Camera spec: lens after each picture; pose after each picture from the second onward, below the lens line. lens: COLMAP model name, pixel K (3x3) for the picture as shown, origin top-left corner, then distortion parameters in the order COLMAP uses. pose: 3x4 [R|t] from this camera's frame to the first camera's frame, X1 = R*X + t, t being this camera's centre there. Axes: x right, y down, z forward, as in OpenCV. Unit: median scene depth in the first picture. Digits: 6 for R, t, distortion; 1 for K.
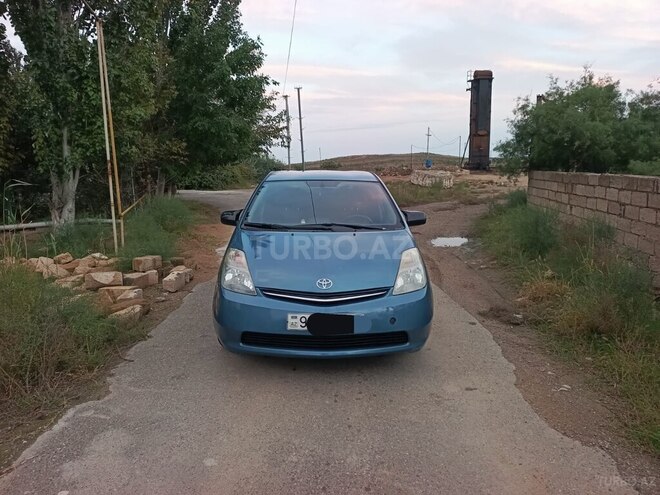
lens RADIAL K [[471.9, 0, 333.6], [0, 471.9, 244.6], [0, 0, 1]] dist [0.022540, -0.016257]
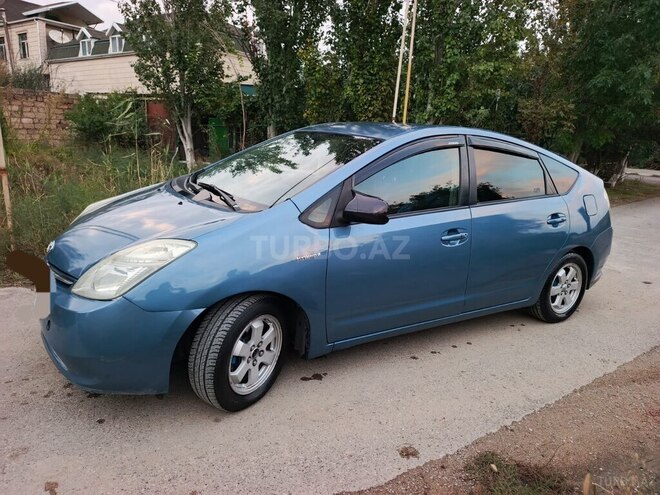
lens RADIAL K [[471.9, 0, 326.1], [0, 471.9, 249.8], [0, 0, 1]] dist [0.022540, -0.016257]
pose [[0.488719, 0.246431, -0.836914, 0.287503], [-0.192913, 0.966058, 0.171805, -0.044796], [0.850846, 0.077487, 0.519671, 0.322537]]
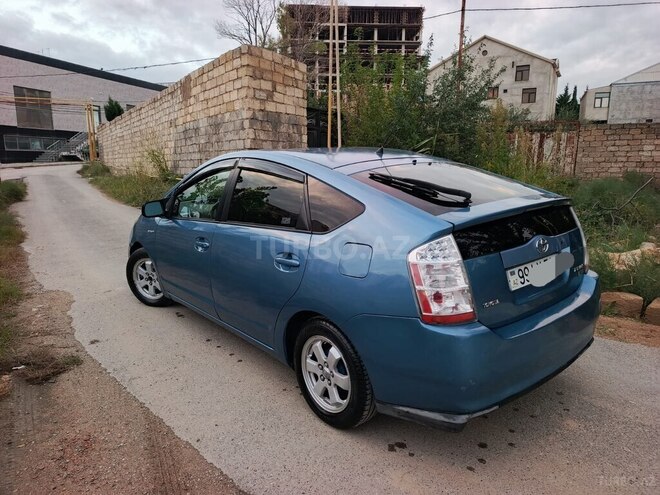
lens RADIAL K [[471.9, 0, 324.7], [0, 471.9, 246.8], [0, 0, 1]] dist [0.022540, -0.016257]
pose [[-0.797640, 0.141755, -0.586239, 0.208434], [-0.068066, 0.944622, 0.321025, -0.134434], [0.599281, 0.295965, -0.743819, 0.866305]]
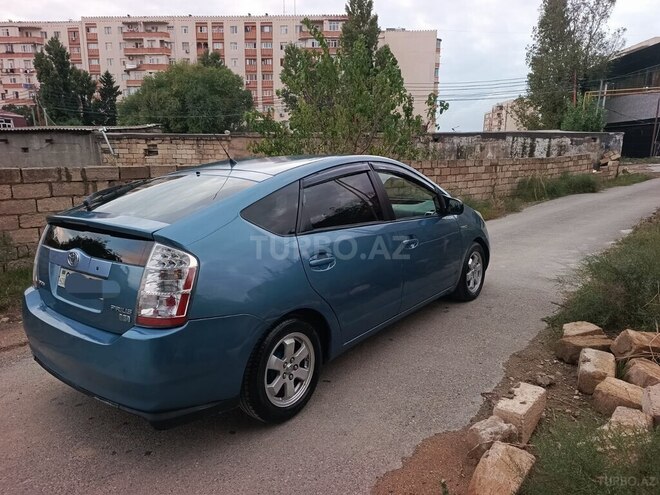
lens RADIAL K [[471.9, 0, 328.7], [0, 471.9, 246.2], [0, 0, 1]] dist [0.022540, -0.016257]
pose [[-0.758191, -0.105379, 0.643461, -0.288710], [0.122248, 0.946380, 0.299033, -0.130850], [-0.640470, 0.305386, -0.704654, 0.843596]]
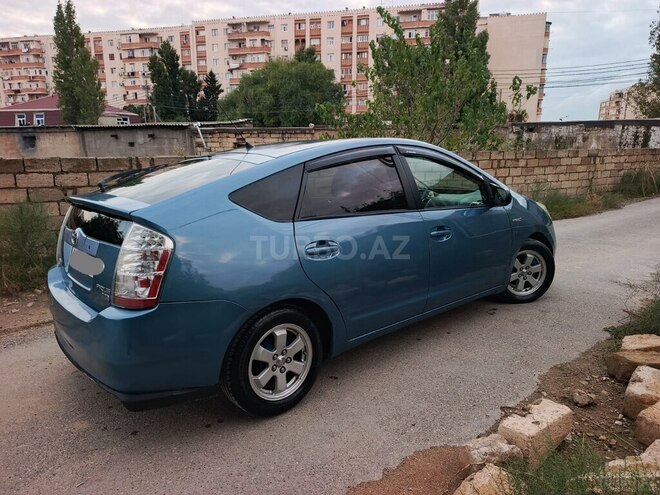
lens RADIAL K [[471.9, 0, 328.9], [0, 471.9, 247.8], [0, 0, 1]] dist [0.022540, -0.016257]
pose [[-0.615531, -0.139035, 0.775752, -0.312524], [0.147402, 0.946637, 0.286620, -0.114399], [-0.774206, 0.290771, -0.562190, 0.794796]]
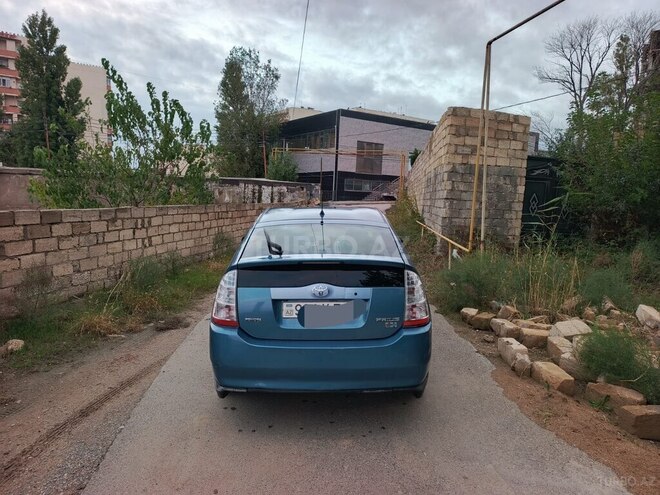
lens RADIAL K [[471.9, 0, 326.2], [0, 471.9, 246.9], [0, 0, 1]] dist [0.022540, -0.016257]
pose [[-0.999261, -0.008222, 0.037542, -0.037358], [0.001970, 0.964605, 0.263693, -0.178876], [-0.038382, 0.263572, -0.963876, 1.055940]]
